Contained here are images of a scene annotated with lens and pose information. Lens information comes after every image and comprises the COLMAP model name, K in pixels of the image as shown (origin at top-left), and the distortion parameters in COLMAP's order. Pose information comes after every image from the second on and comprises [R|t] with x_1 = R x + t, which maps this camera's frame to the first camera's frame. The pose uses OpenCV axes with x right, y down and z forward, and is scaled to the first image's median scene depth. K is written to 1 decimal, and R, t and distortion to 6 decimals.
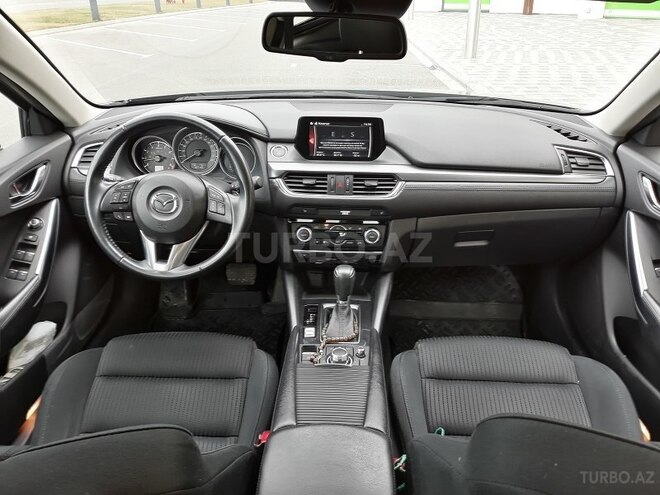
lens RADIAL K [[546.0, 0, 329.8], [0, 546.0, 246.4], [0, 0, 1]] dist [-0.002781, -0.005553]
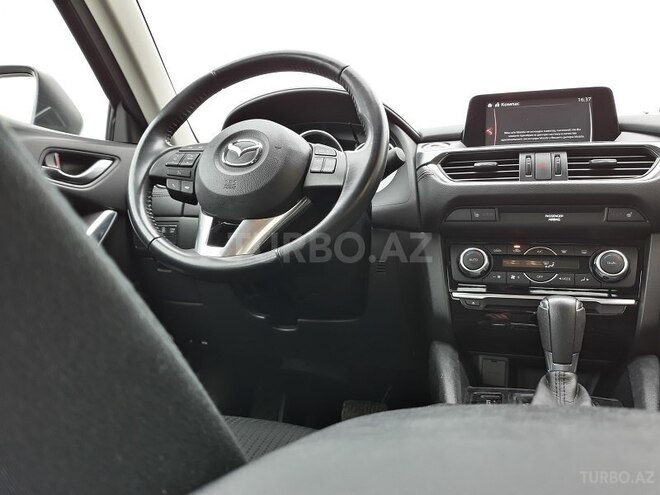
lens RADIAL K [[546.0, 0, 328.9], [0, 546.0, 248.6], [0, 0, 1]] dist [-0.002781, -0.005553]
pose [[0.960887, 0.006248, -0.276871, -0.036897], [-0.147142, 0.858479, -0.491288, 0.266166], [0.234618, 0.512811, 0.825820, 0.515969]]
